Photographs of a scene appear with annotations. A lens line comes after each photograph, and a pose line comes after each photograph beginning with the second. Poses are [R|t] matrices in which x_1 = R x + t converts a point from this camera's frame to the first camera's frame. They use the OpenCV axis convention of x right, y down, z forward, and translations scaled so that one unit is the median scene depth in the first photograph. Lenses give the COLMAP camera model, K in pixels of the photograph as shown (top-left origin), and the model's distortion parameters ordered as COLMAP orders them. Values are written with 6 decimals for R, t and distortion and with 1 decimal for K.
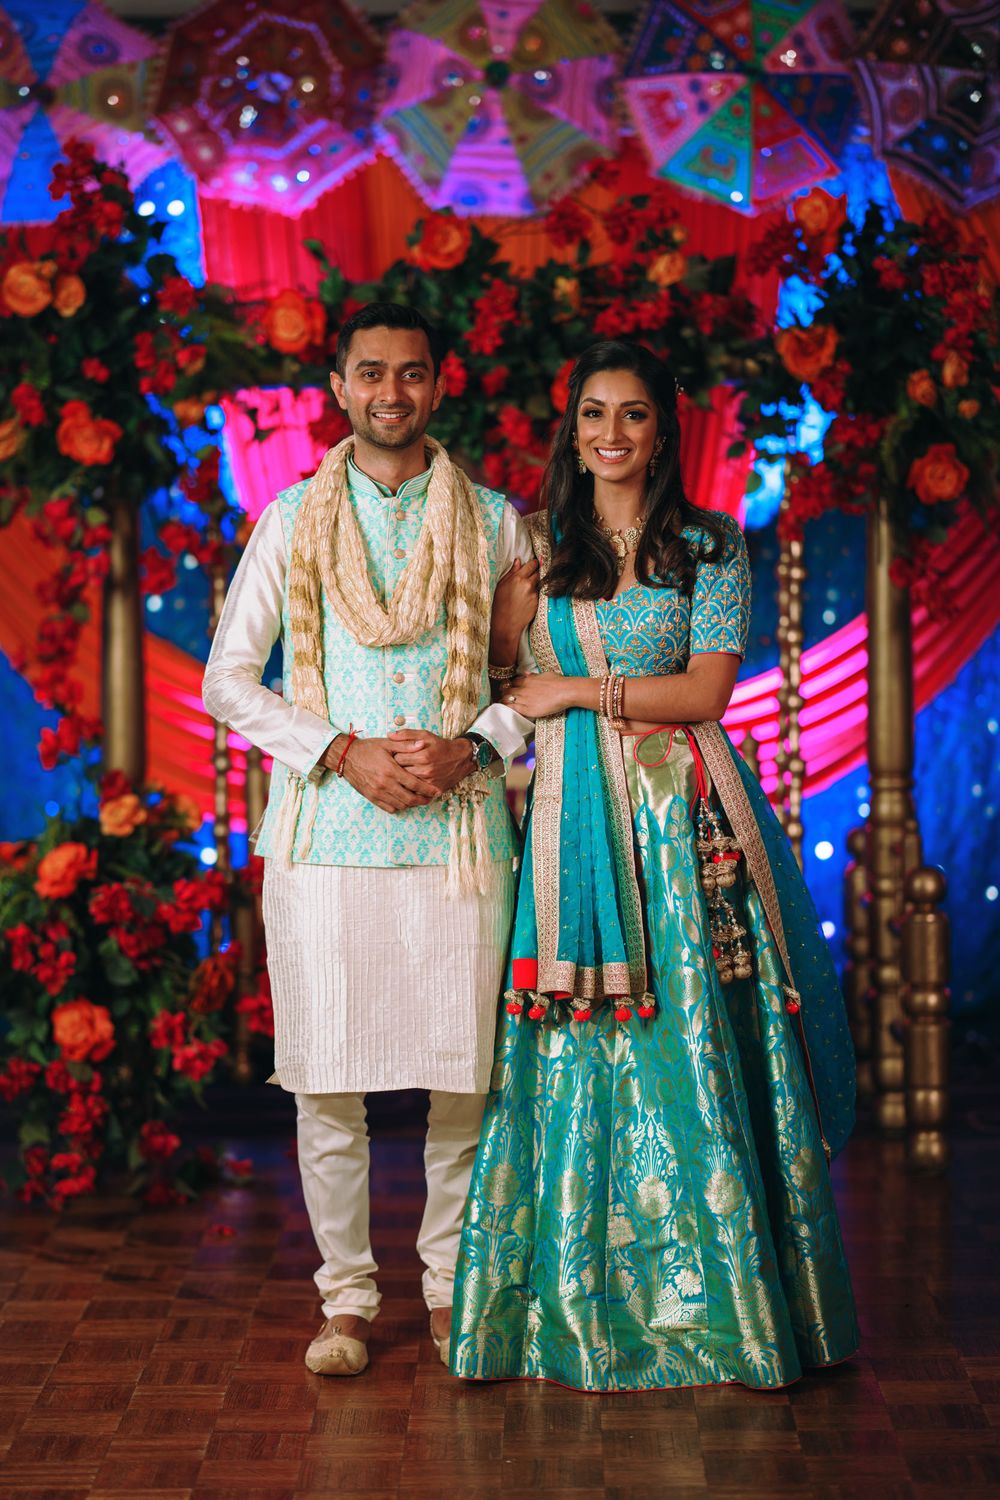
lens RADIAL K [[3762.8, 0, 489.8], [0, 3762.8, 763.7], [0, 0, 1]] dist [0.021377, 0.000000]
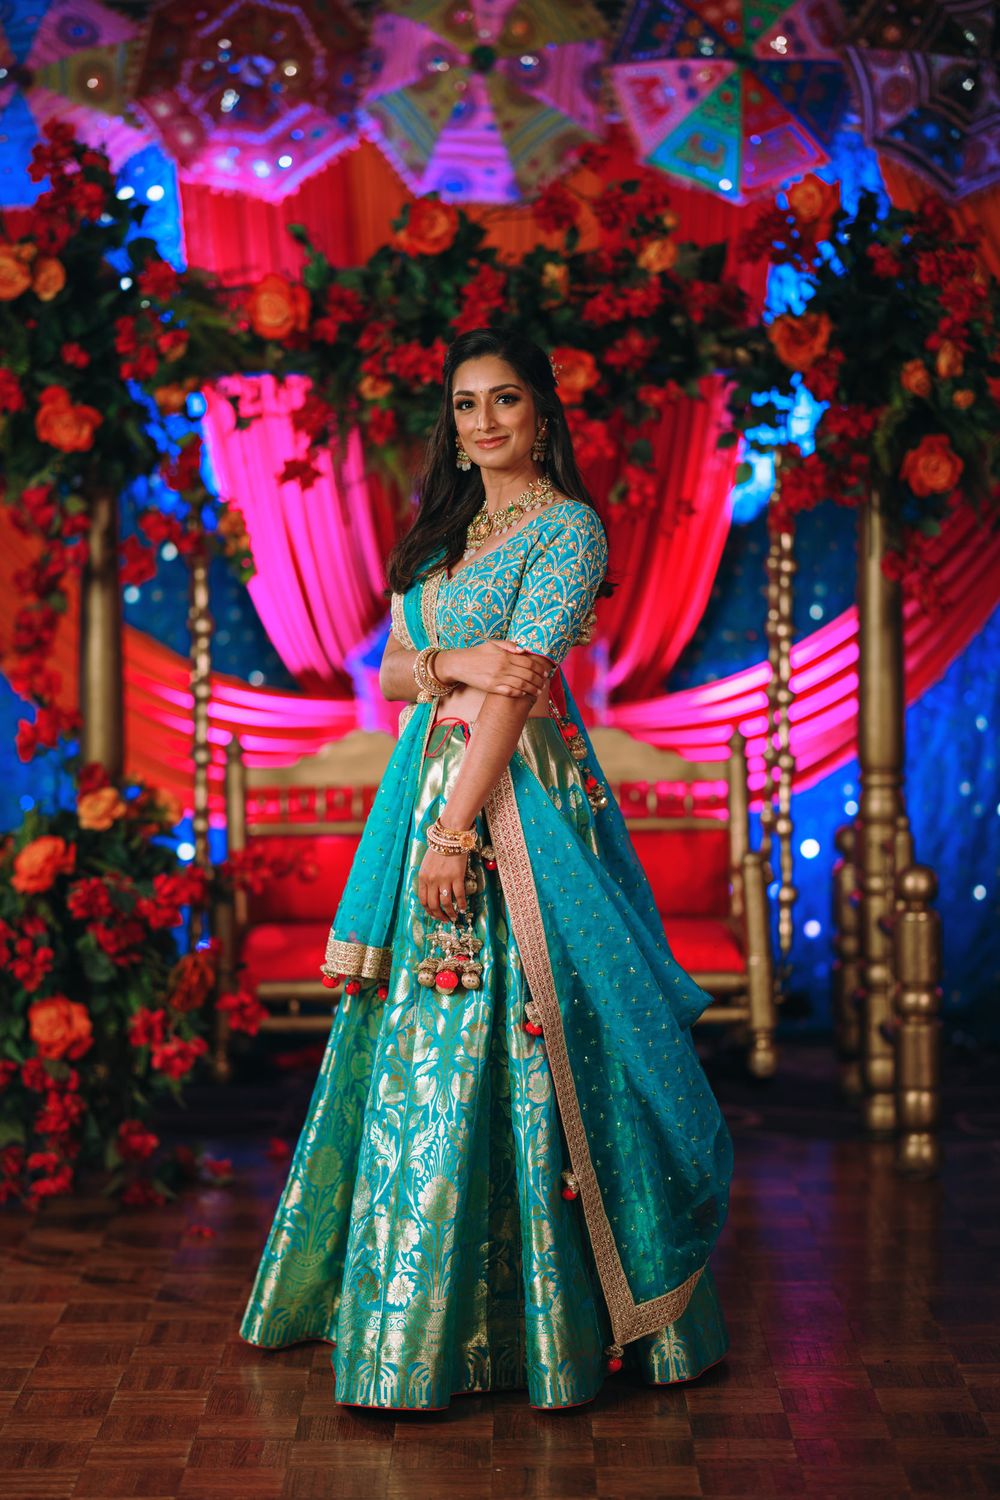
lens RADIAL K [[3762.8, 0, 496.1], [0, 3762.8, 772.1], [0, 0, 1]] dist [0.021377, 0.000000]
pose [[0.999938, 0.004295, 0.010307, -0.004603], [-0.004316, 0.999989, 0.002043, 0.001635], [-0.010298, -0.002088, 0.999945, 0.016944]]
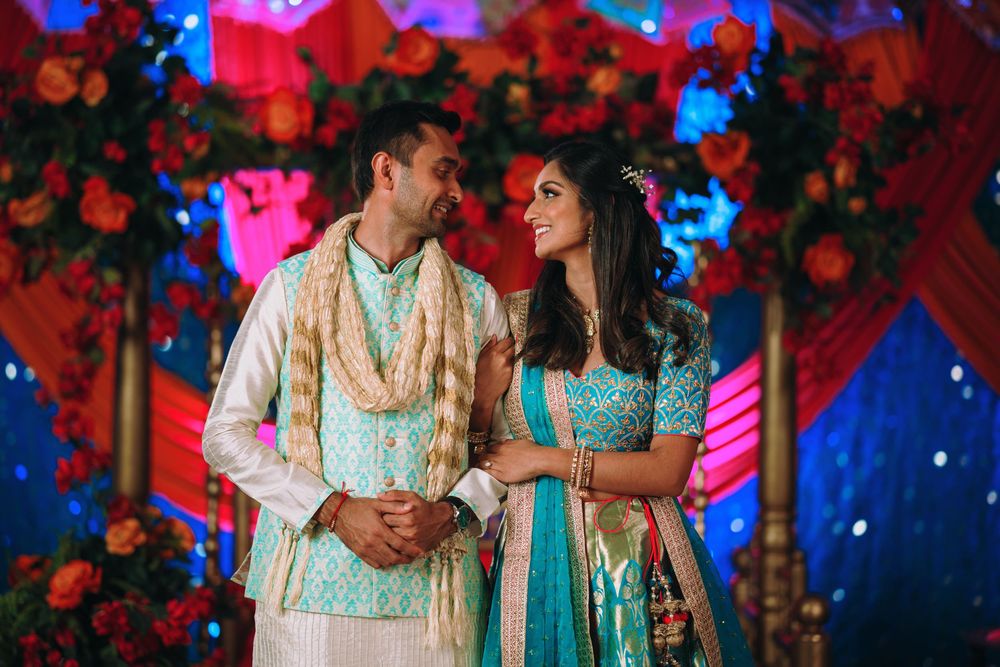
lens RADIAL K [[2508.5, 0, 504.0], [0, 2508.5, 331.7], [0, 0, 1]] dist [0.021377, 0.000000]
pose [[0.998870, 0.026409, 0.039510, -0.013272], [-0.024987, 0.999036, -0.036080, -0.023427], [-0.040425, 0.035052, 0.998568, 0.217389]]
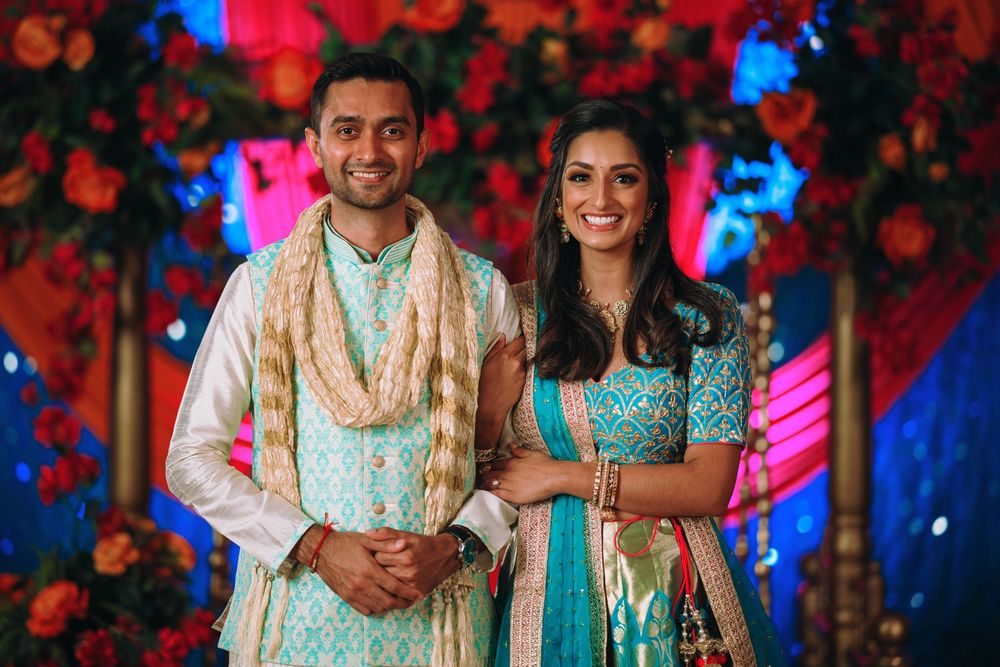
lens RADIAL K [[2508.5, 0, 502.6], [0, 2508.5, 332.3], [0, 0, 1]] dist [0.021377, 0.000000]
pose [[0.999783, 0.016132, 0.013185, -0.002123], [-0.015791, 0.999549, -0.025562, -0.029809], [-0.013591, 0.025348, 0.999586, 0.302903]]
